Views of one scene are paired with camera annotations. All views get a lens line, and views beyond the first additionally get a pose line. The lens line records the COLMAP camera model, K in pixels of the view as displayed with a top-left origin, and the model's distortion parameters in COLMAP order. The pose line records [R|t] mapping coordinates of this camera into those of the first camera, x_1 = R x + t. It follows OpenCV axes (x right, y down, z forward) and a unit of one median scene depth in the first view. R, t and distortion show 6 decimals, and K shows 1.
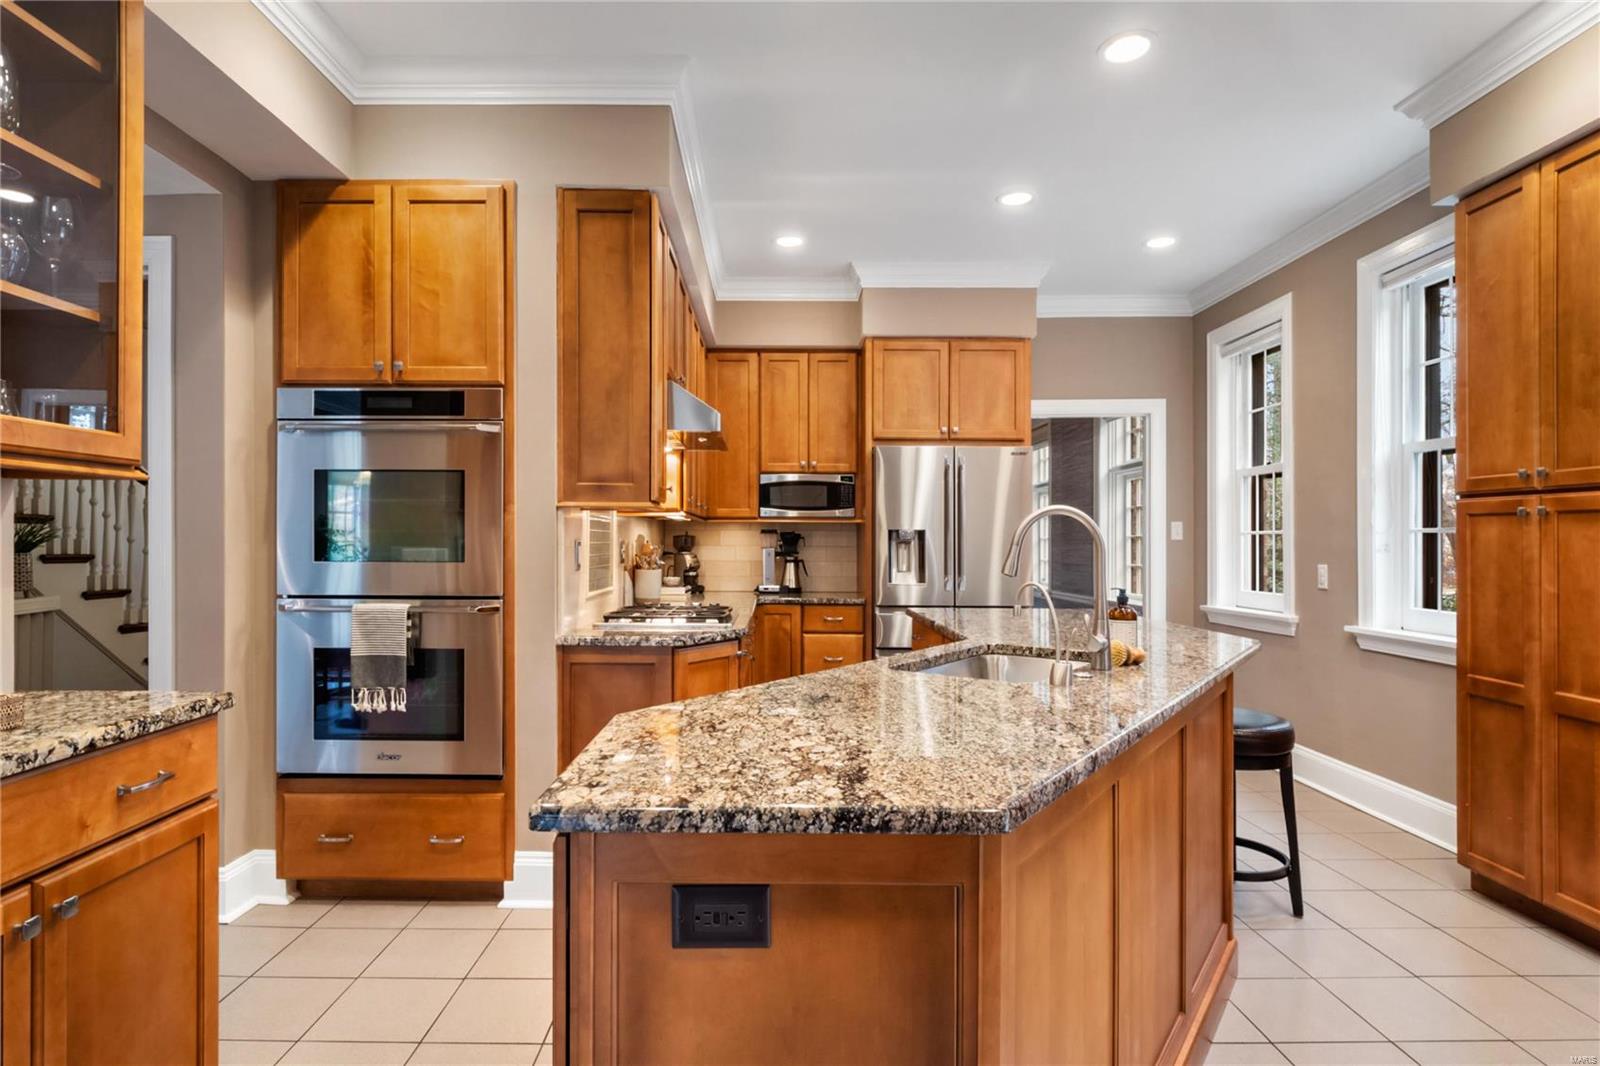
lens RADIAL K [[828.1, 0, 799.4], [0, 828.1, 521.1], [0, 0, 1]] dist [0.003731, -0.001821]
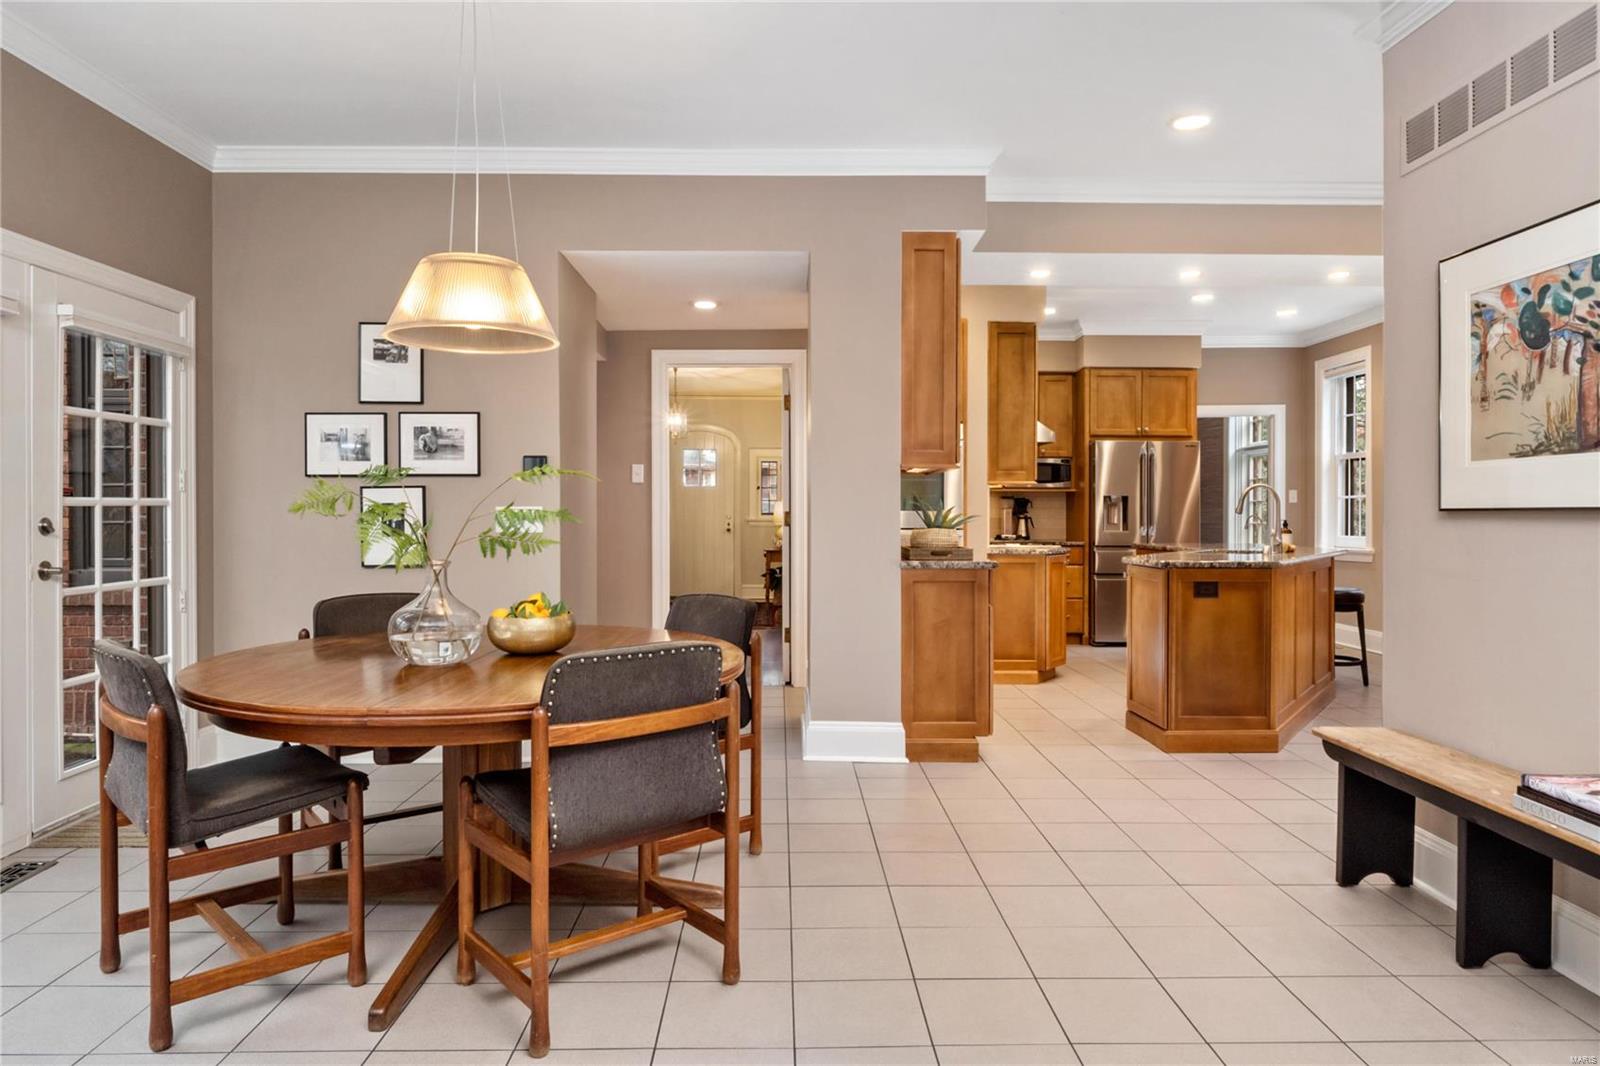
lens RADIAL K [[975.9, 0, 782.6], [0, 975.9, 505.4], [0, 0, 1]] dist [-0.004614, -0.000924]
pose [[0.999623, -0.003125, -0.027274, -0.423071], [0.003543, 0.999877, 0.015310, -0.001577], [0.027222, -0.015400, 0.999511, -0.788423]]
